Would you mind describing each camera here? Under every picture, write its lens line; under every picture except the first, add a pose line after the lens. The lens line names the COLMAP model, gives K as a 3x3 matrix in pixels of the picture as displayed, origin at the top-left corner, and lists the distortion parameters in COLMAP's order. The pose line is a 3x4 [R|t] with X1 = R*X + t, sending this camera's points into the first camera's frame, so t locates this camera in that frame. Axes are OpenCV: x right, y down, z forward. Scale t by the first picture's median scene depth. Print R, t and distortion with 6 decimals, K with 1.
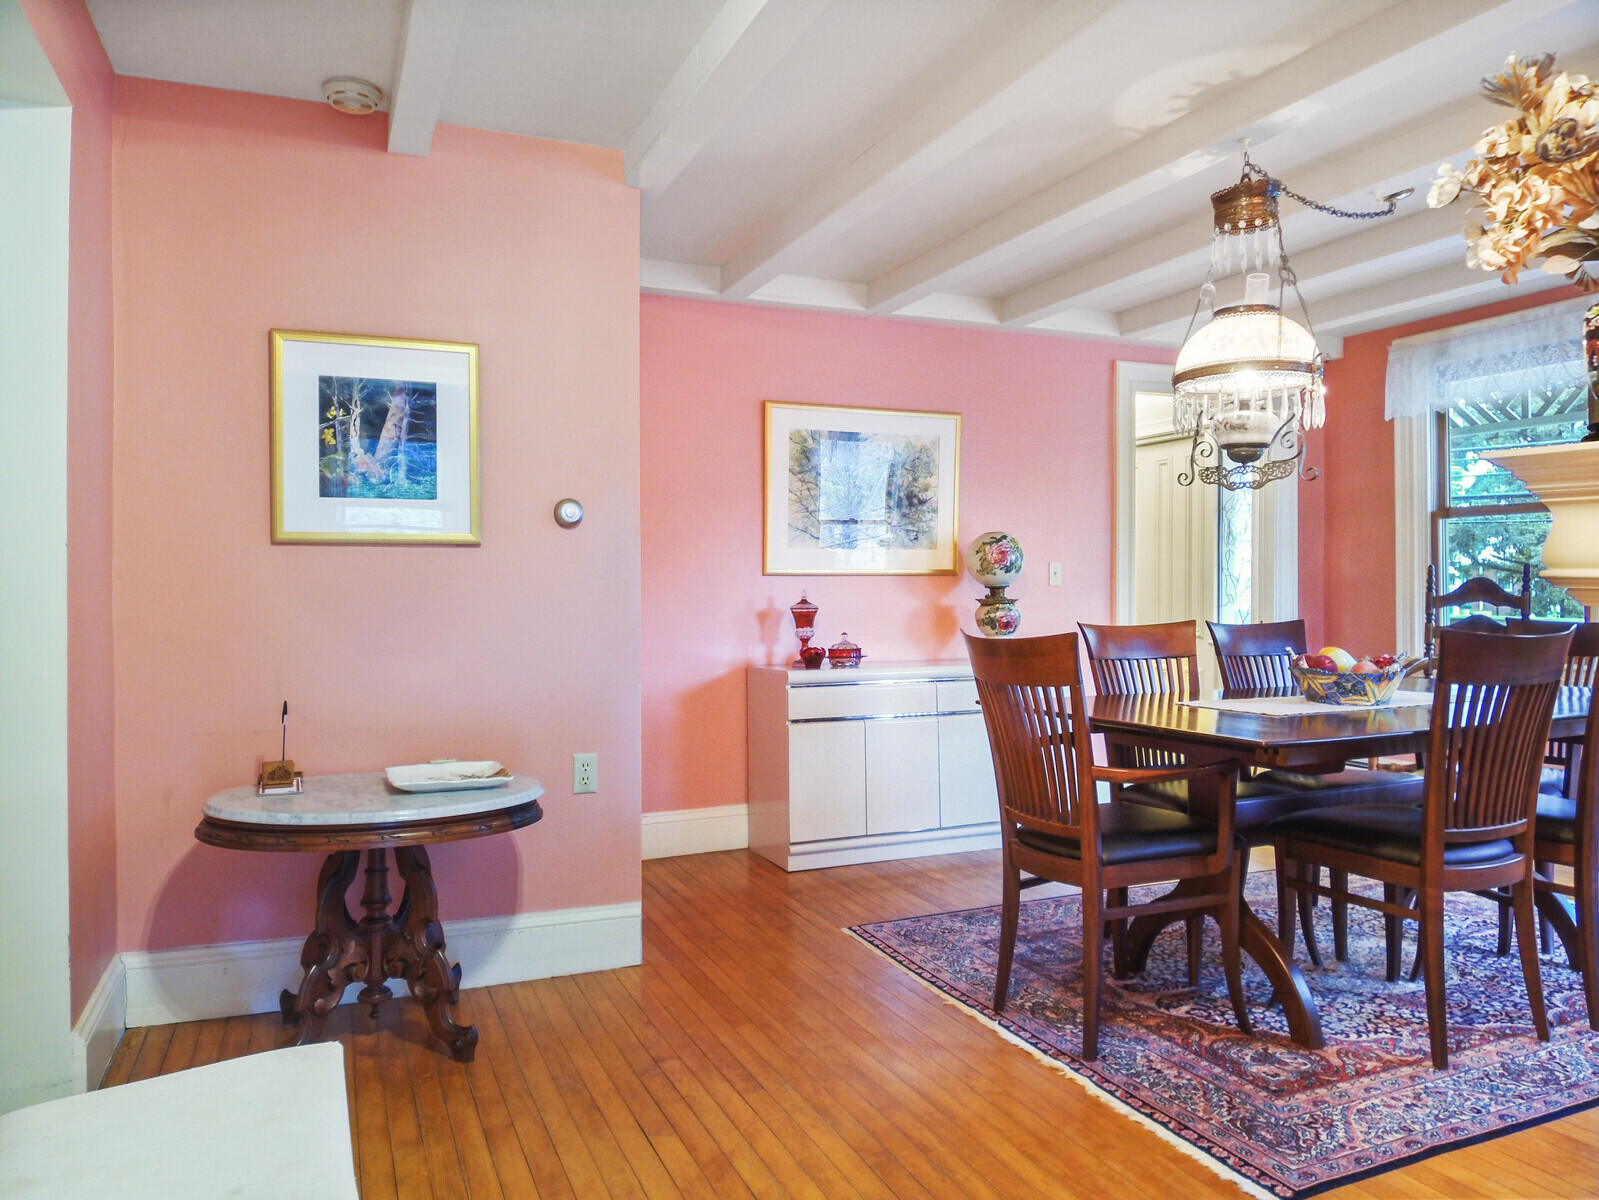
lens RADIAL K [[1102.9, 0, 794.6], [0, 1102.9, 589.9], [0, 0, 1]] dist [0.010727, -0.018243]
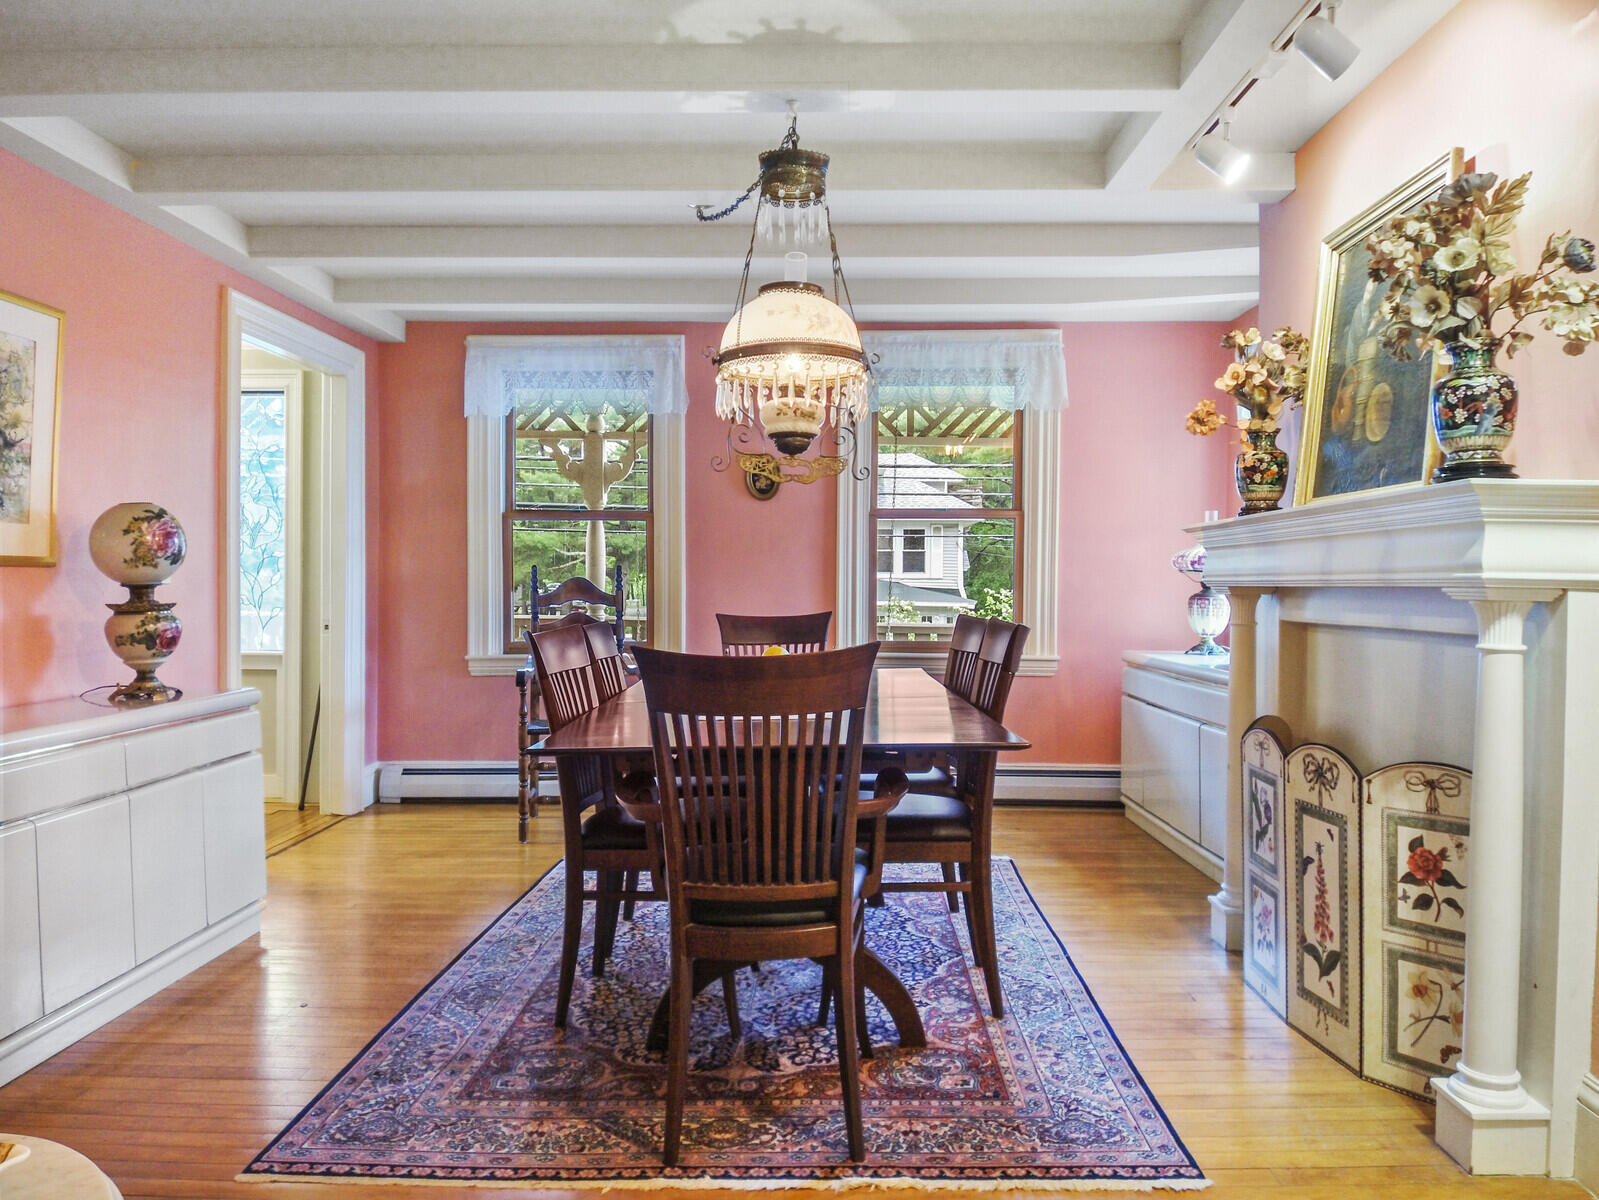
lens RADIAL K [[1102.9, 0, 802.9], [0, 1102.9, 600.3], [0, 0, 1]] dist [0.010727, -0.018243]
pose [[0.419459, -0.008746, 0.907732, -0.427993], [0.000754, 0.999957, 0.009286, 0.000551], [-0.907774, -0.003211, 0.419447, 0.597918]]
